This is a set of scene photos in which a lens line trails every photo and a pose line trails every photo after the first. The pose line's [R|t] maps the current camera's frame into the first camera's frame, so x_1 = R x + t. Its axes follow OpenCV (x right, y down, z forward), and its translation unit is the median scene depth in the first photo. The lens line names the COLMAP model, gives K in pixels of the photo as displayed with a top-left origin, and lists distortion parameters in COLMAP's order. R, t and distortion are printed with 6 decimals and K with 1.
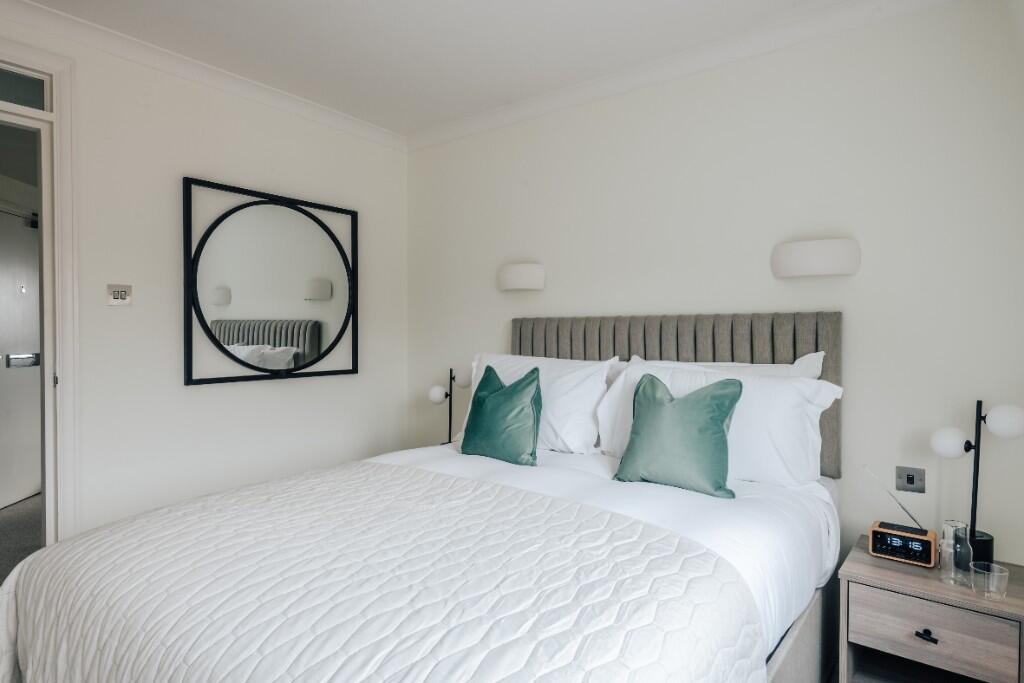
lens RADIAL K [[575.7, 0, 516.8], [0, 575.7, 336.2], [0, 0, 1]] dist [0.004916, 0.000801]
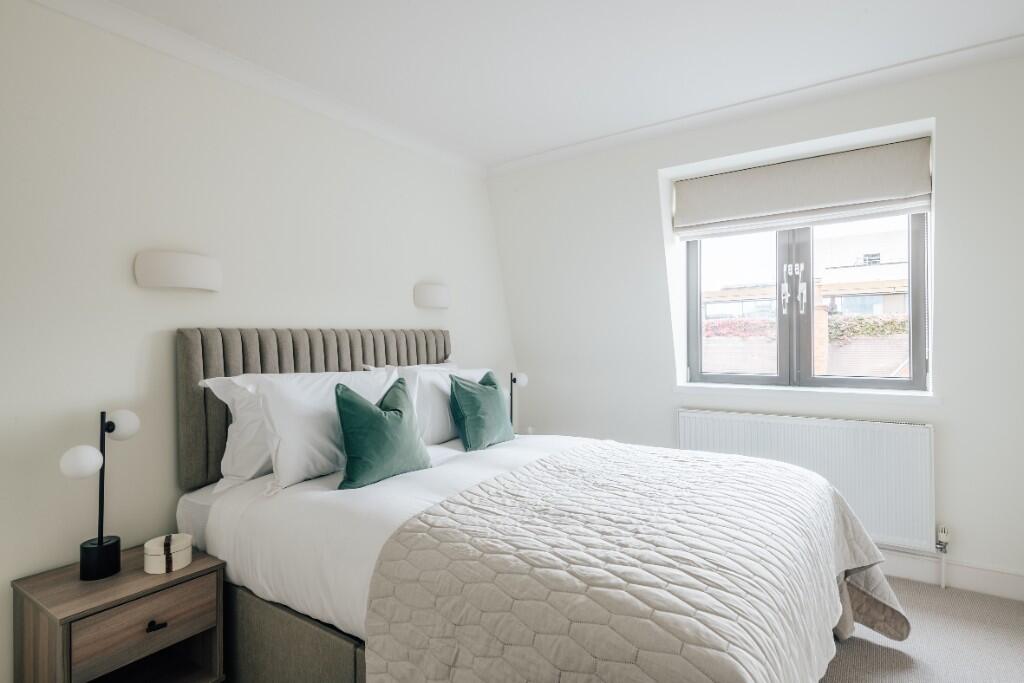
lens RADIAL K [[541.0, 0, 512.0], [0, 541.0, 341.5], [0, 0, 1]] dist [0.000162, -0.000025]
pose [[-0.021442, 0.002088, 0.999768, -0.953883], [0.021567, 0.999766, -0.001625, -0.004416], [-0.999537, 0.021527, -0.021482, 0.832387]]
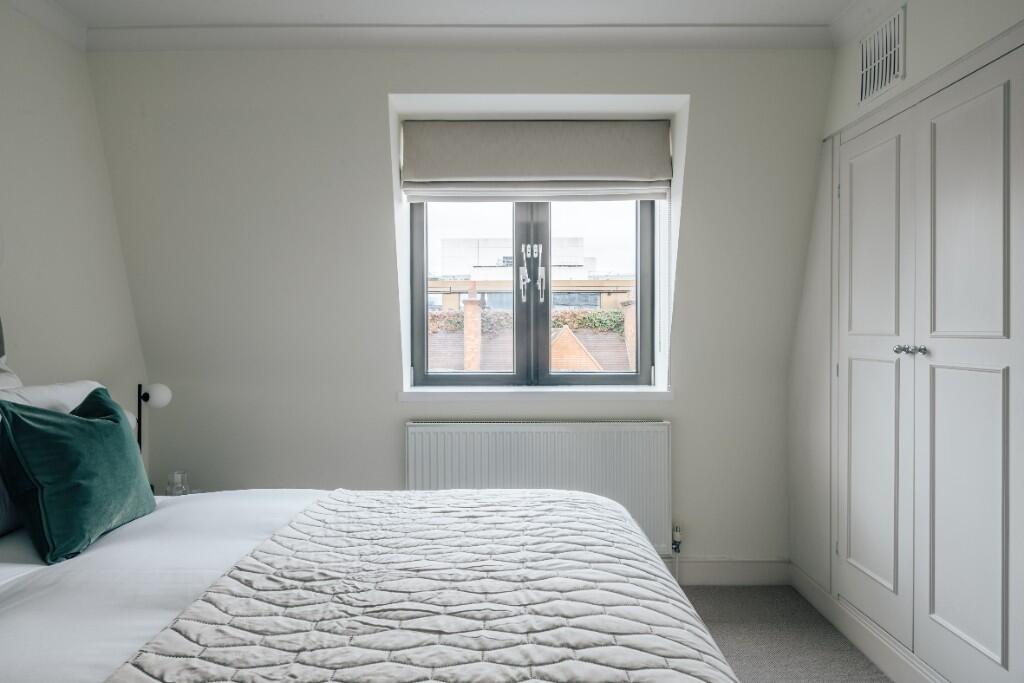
lens RADIAL K [[575.7, 0, 516.8], [0, 575.7, 336.2], [0, 0, 1]] dist [0.004916, 0.000801]
pose [[-0.586296, -0.002166, 0.810094, -0.568565], [0.014742, 0.999802, 0.013343, -0.004120], [-0.809963, 0.019765, -0.586148, 0.858656]]
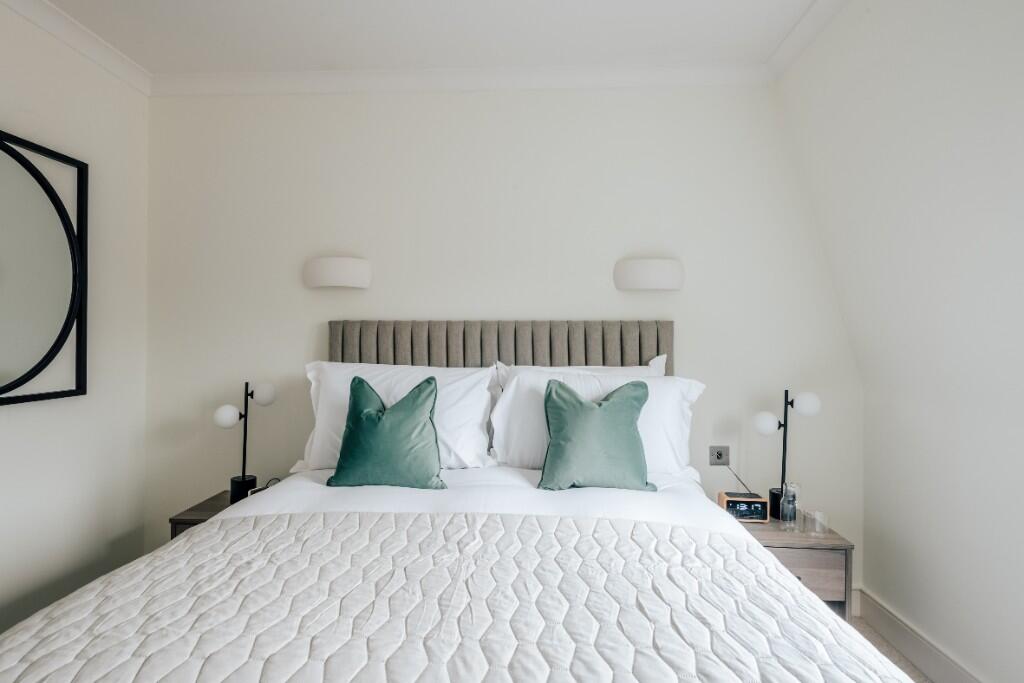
lens RADIAL K [[575.7, 0, 516.8], [0, 575.7, 336.2], [0, 0, 1]] dist [0.004916, 0.000801]
pose [[0.832629, 0.002351, 0.553826, -0.345515], [0.000335, 0.999989, -0.004748, -0.004371], [-0.553831, 0.004139, 0.832619, 0.185475]]
